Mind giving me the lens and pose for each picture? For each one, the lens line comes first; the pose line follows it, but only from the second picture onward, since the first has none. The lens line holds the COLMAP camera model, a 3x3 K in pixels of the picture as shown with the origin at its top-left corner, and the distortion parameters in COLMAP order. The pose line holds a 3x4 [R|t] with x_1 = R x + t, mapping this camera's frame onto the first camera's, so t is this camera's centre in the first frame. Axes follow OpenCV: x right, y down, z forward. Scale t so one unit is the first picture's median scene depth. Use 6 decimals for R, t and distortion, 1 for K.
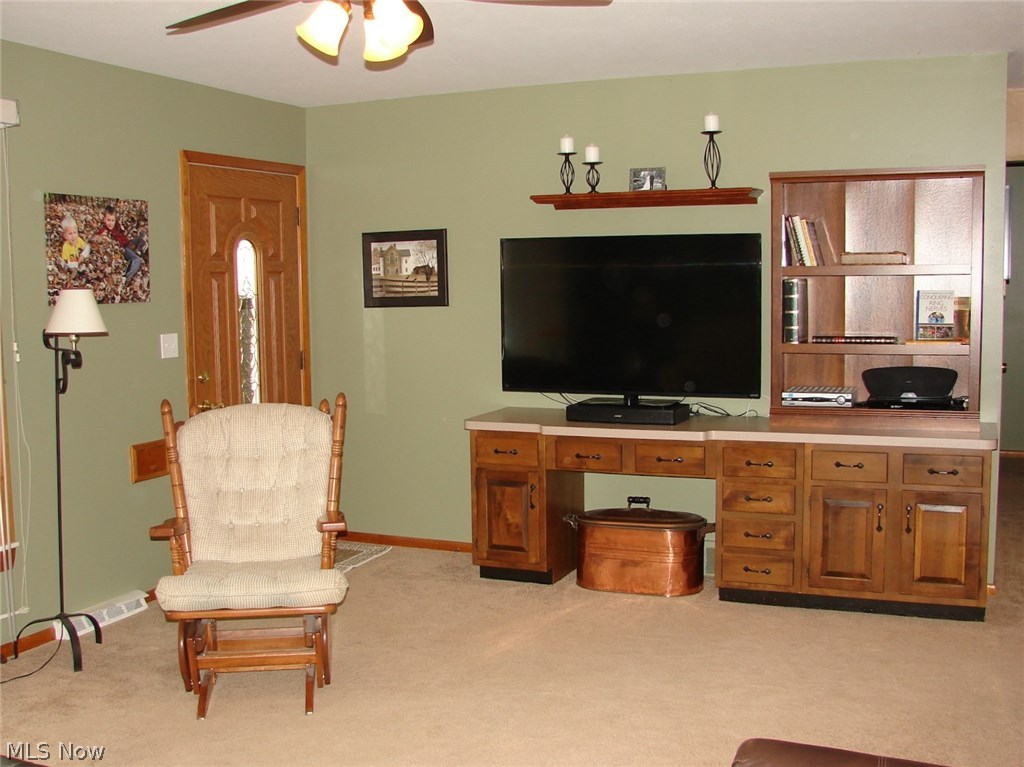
lens RADIAL K [[1110.1, 0, 512.0], [0, 1110.1, 383.5], [0, 0, 1]] dist [-0.200313, 0.151289]
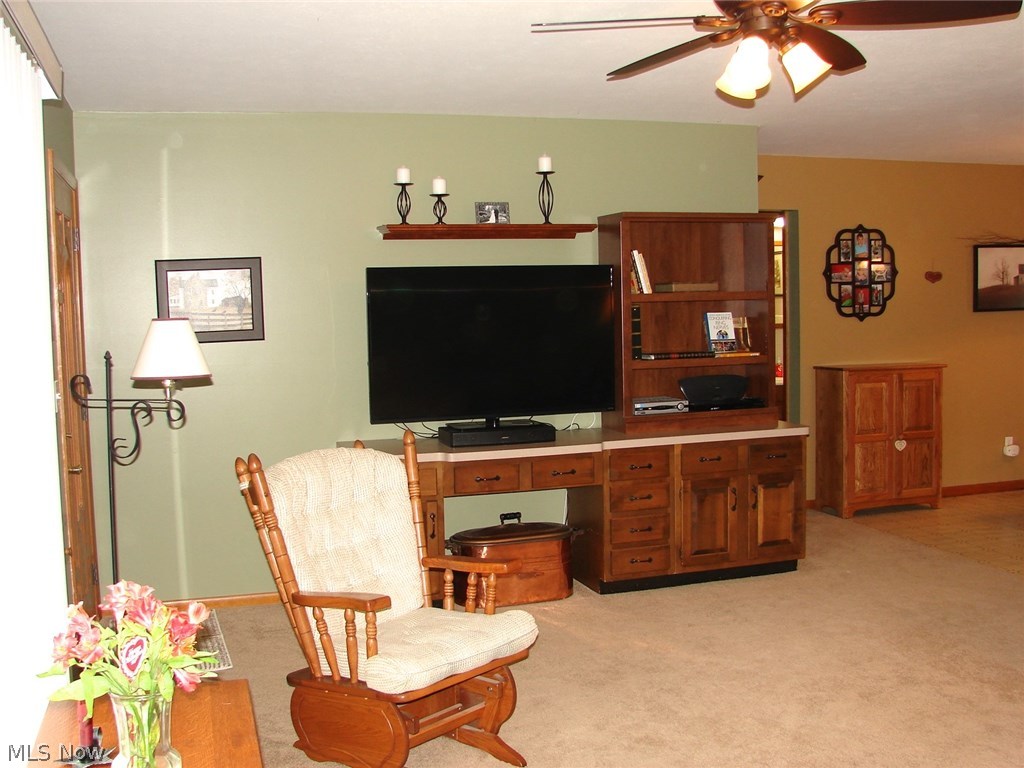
lens RADIAL K [[1110.1, 0, 512.0], [0, 1110.1, 384.0], [0, 0, 1]] dist [-0.200313, 0.151289]
pose [[0.764412, -0.053532, 0.642502, -0.559029], [0.072027, 0.997399, -0.002591, -0.017666], [-0.640692, 0.048258, 0.766280, 0.182903]]
